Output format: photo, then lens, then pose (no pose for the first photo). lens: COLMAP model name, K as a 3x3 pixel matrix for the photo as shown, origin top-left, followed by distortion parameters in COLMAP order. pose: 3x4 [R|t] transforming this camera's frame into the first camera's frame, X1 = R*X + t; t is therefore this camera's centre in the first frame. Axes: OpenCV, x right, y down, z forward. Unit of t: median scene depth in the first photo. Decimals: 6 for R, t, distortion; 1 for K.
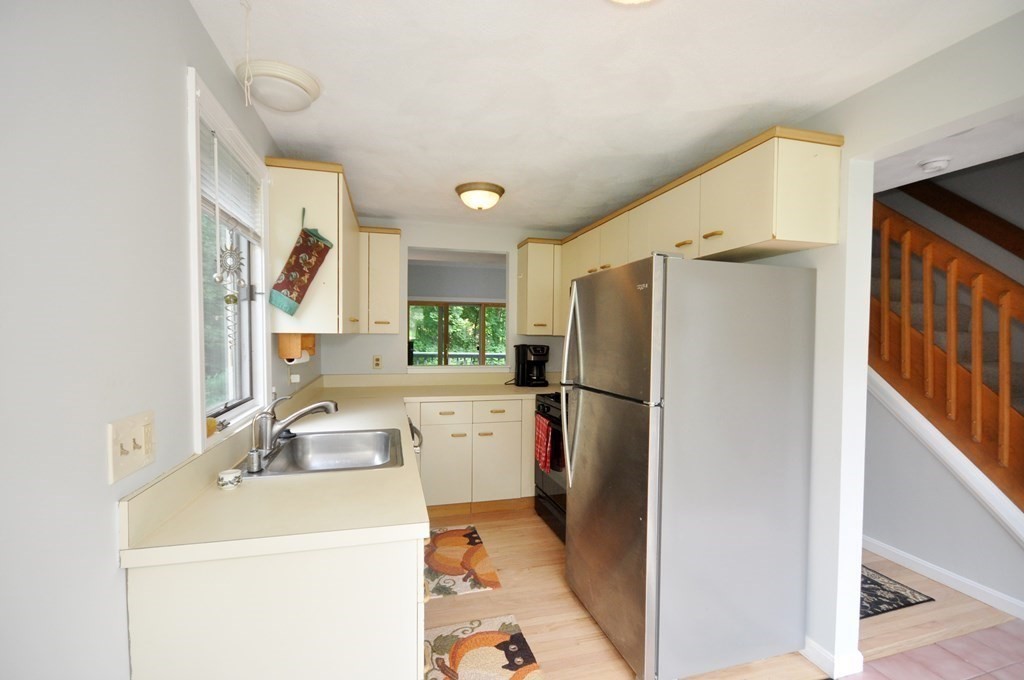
lens RADIAL K [[447.3, 0, 508.7], [0, 447.3, 344.8], [0, 0, 1]] dist [-0.001125, -0.000214]
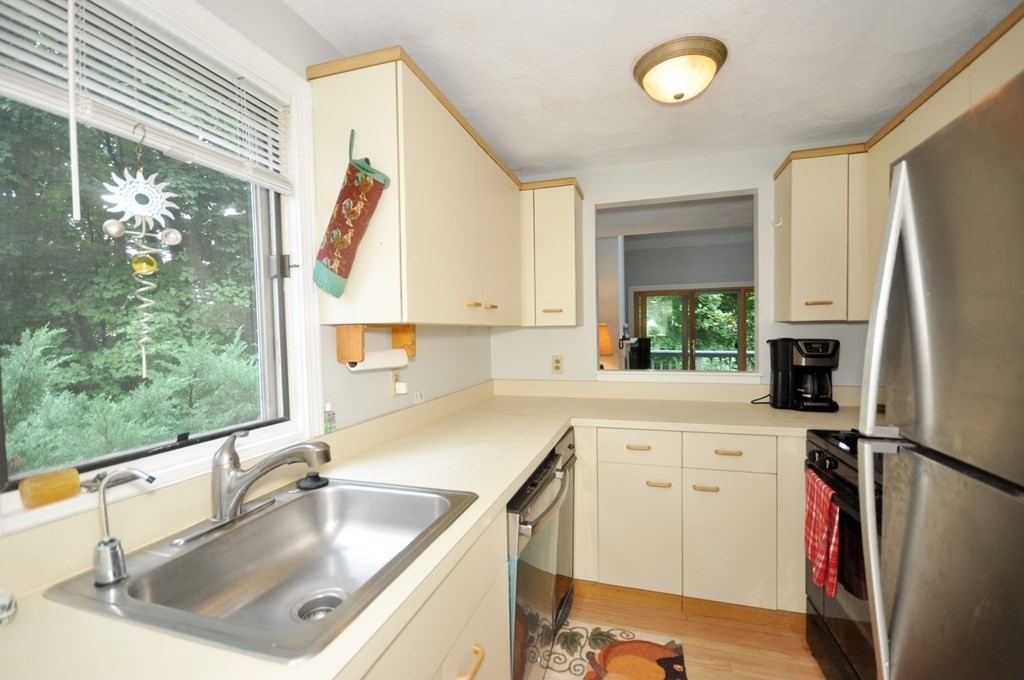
lens RADIAL K [[447.3, 0, 508.7], [0, 447.3, 344.8], [0, 0, 1]] dist [-0.001125, -0.000214]
pose [[0.842754, -0.006796, -0.538255, 0.051114], [0.009134, 0.999957, 0.001675, 0.004055], [0.538221, -0.006328, 0.842780, 0.369231]]
